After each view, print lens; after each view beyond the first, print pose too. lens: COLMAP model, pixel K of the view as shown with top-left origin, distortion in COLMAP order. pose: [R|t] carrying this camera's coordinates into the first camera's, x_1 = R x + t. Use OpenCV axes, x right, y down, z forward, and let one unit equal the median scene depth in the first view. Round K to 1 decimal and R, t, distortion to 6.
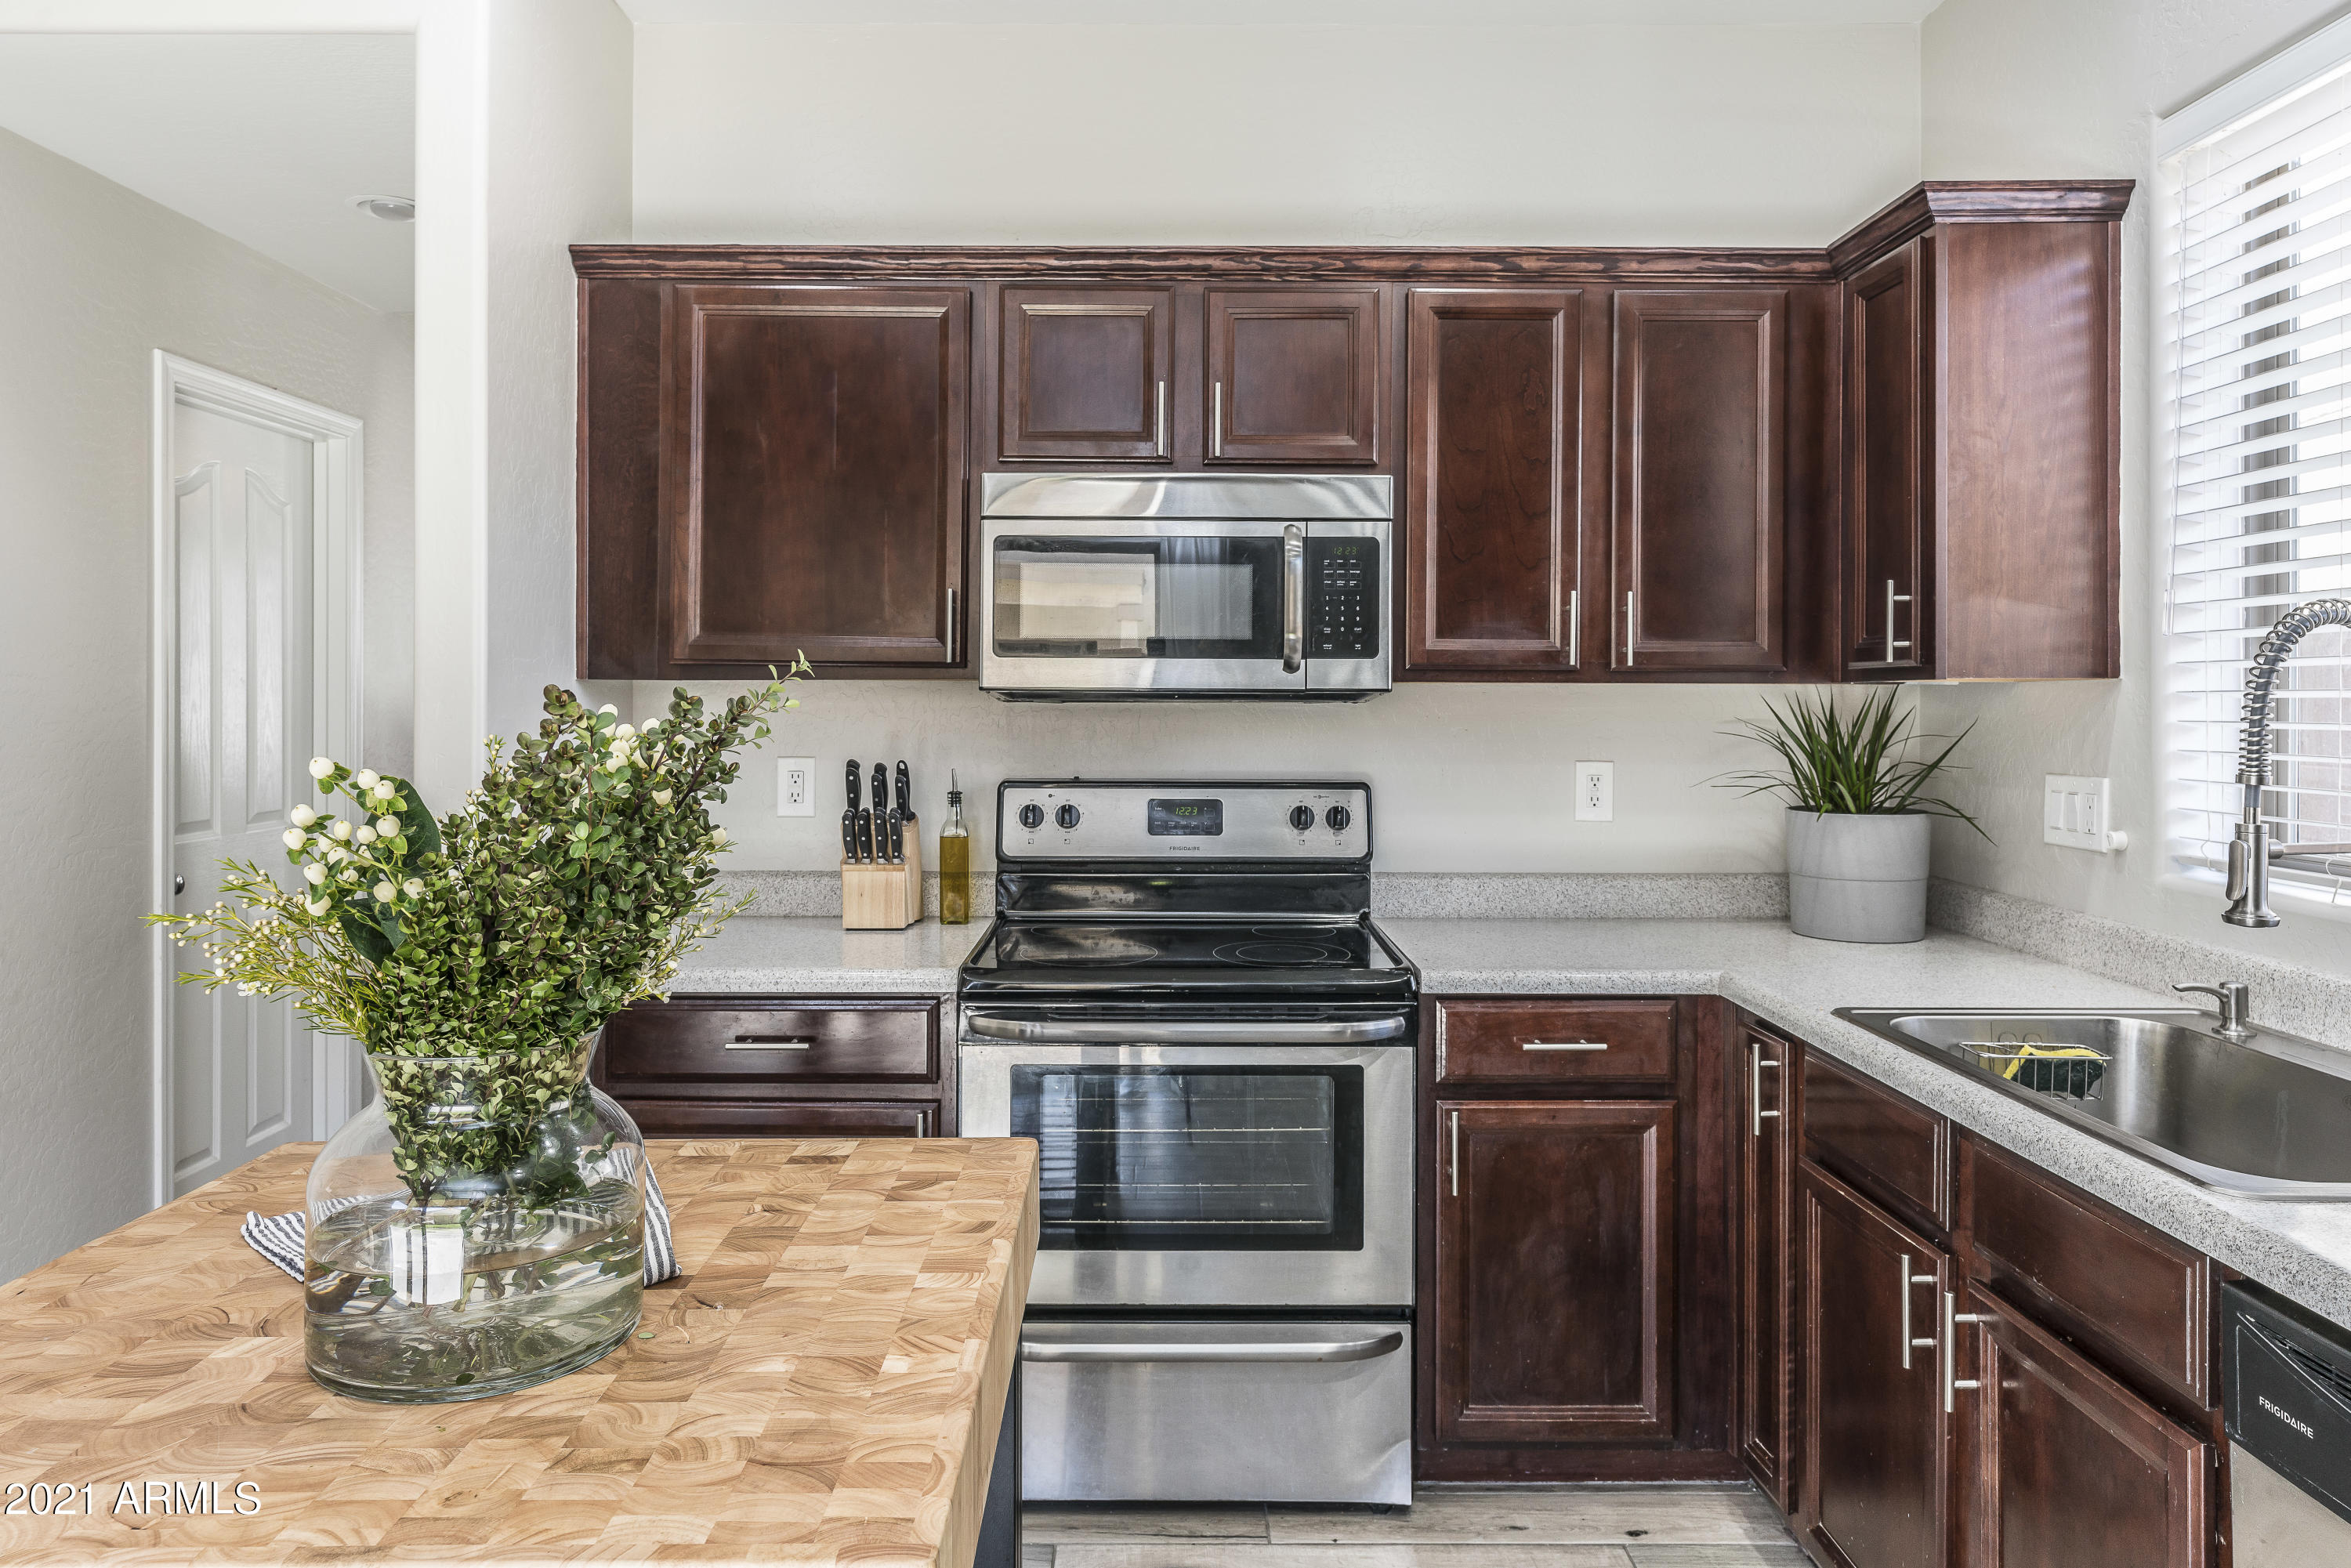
lens RADIAL K [[1531.4, 0, 1174.1], [0, 1531.4, 708.6], [0, 0, 1]] dist [-0.003417, -0.000141]
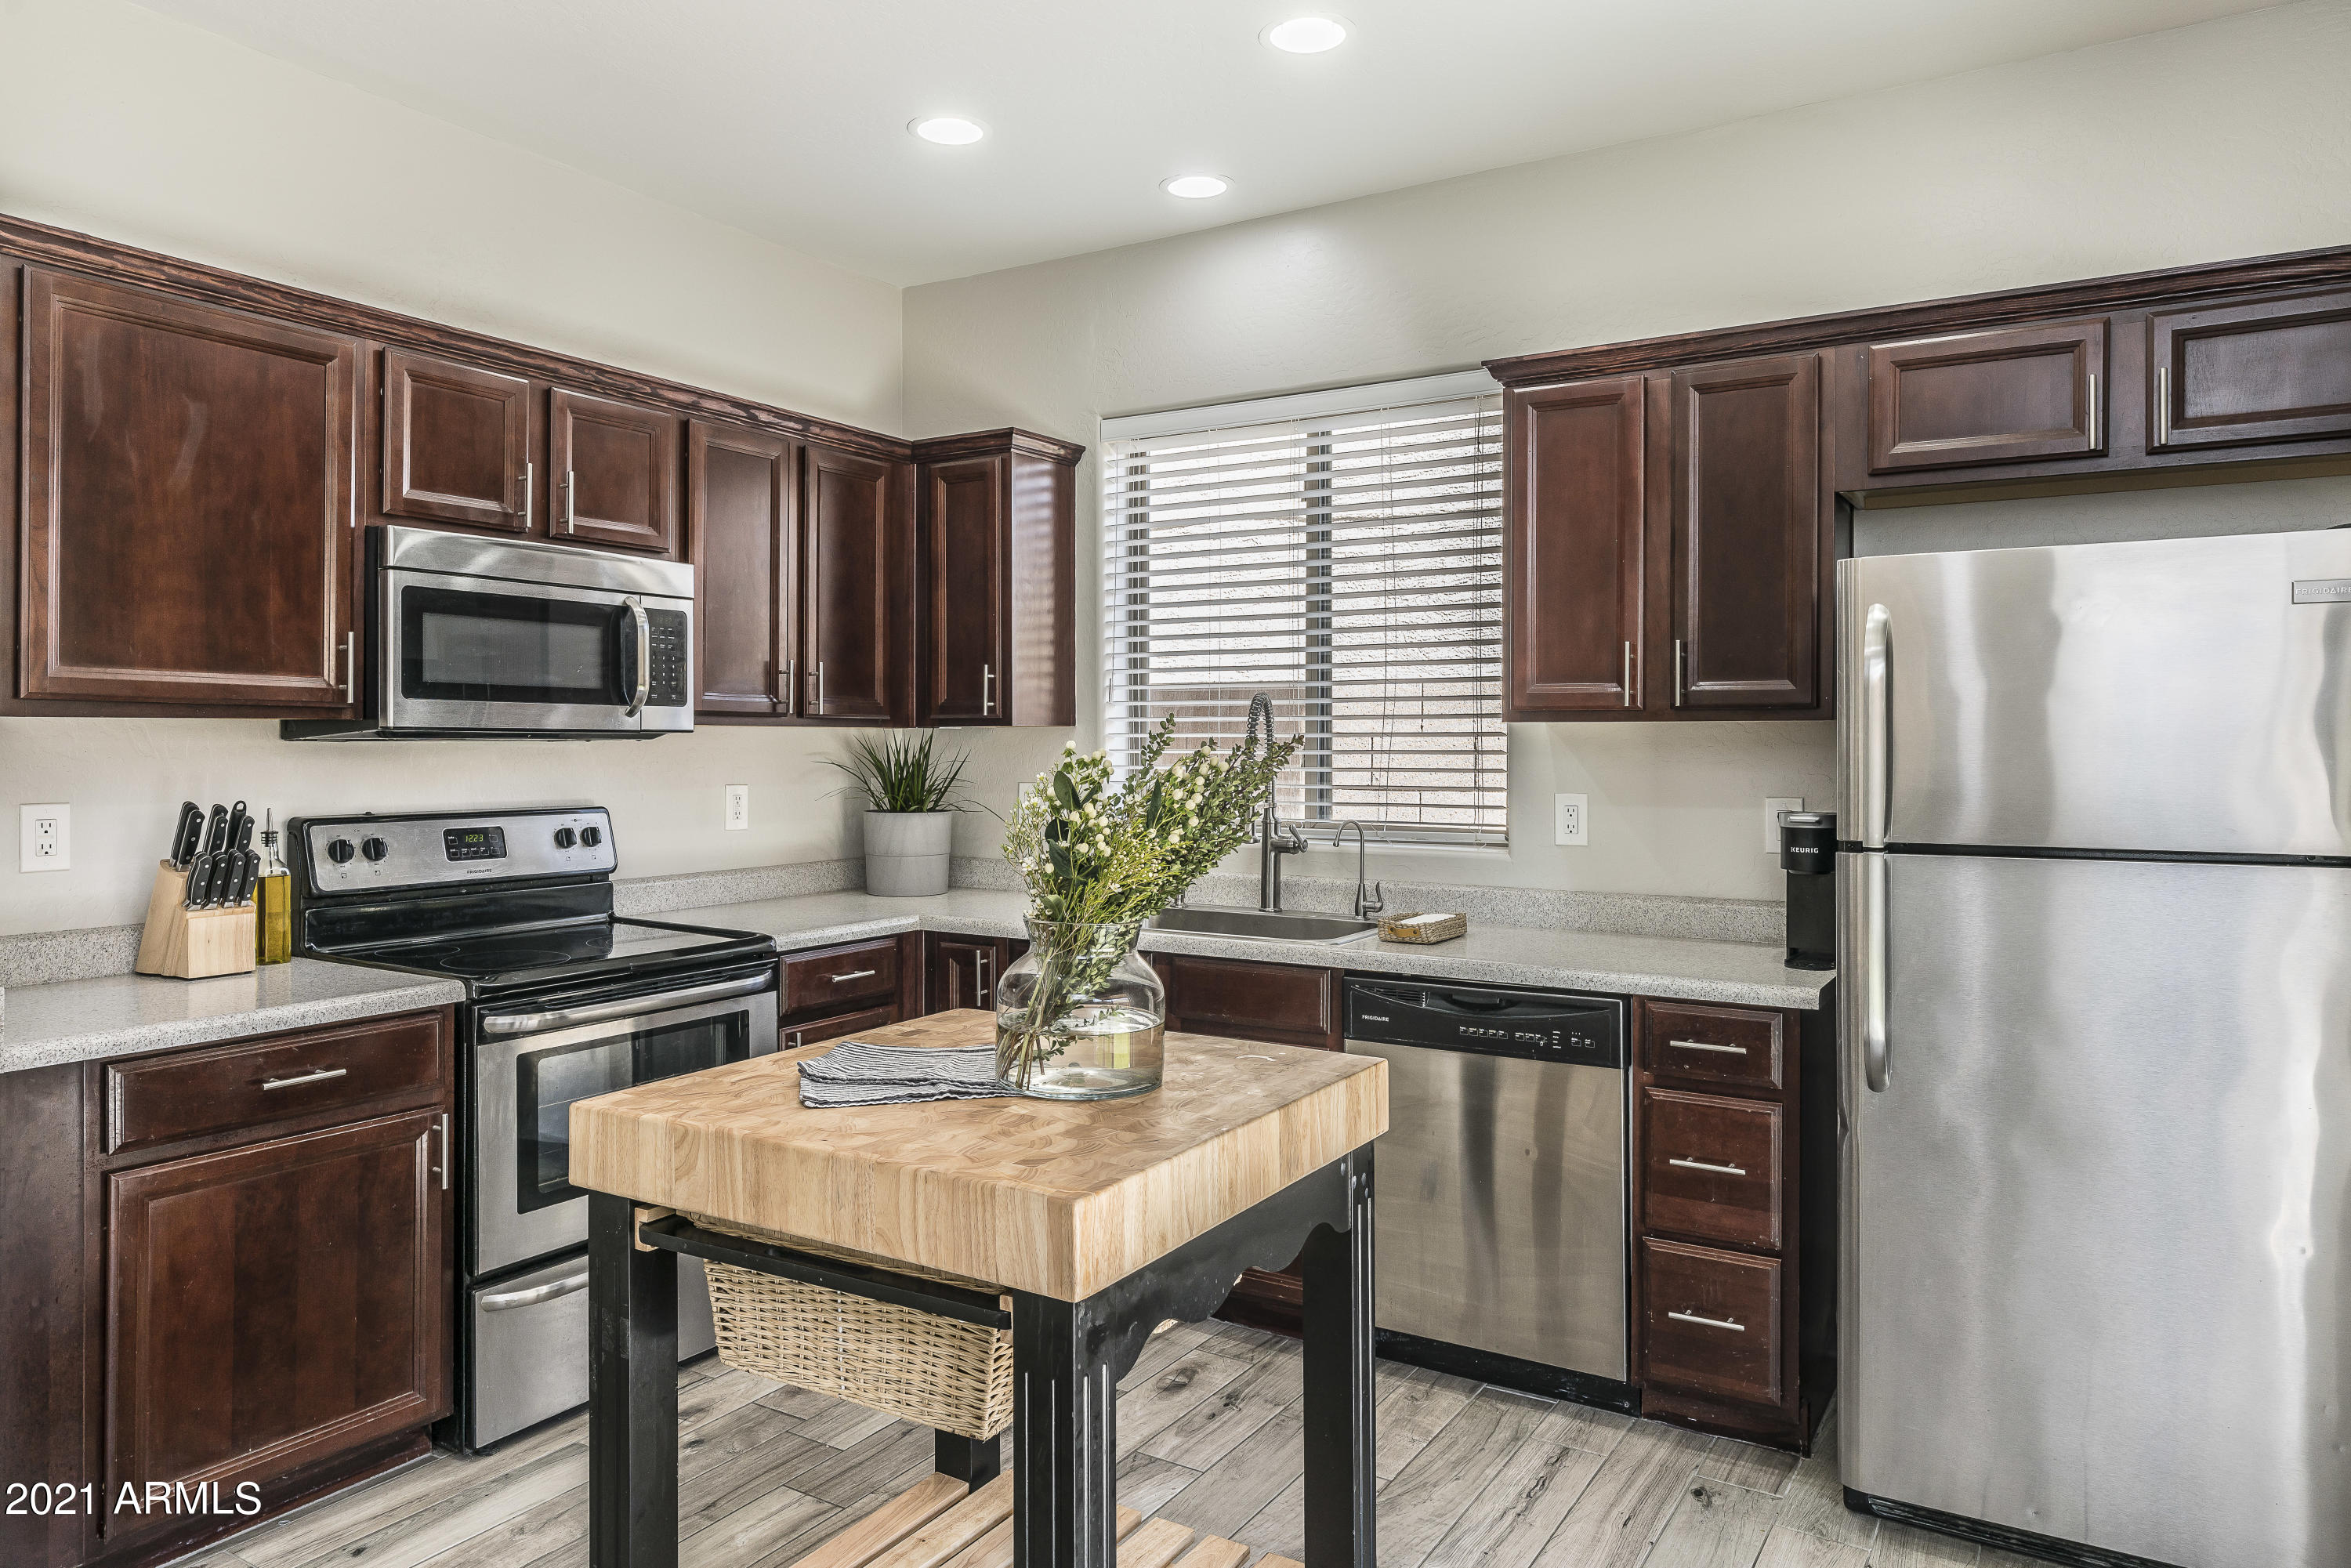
lens RADIAL K [[1531.4, 0, 1174.6], [0, 1531.4, 767.8], [0, 0, 1]] dist [-0.003417, -0.000141]
pose [[0.524441, -0.016852, 0.851280, -0.735214], [0.002921, 0.999834, 0.017994, -0.003239], [-0.851442, -0.006950, 0.524403, -0.021457]]
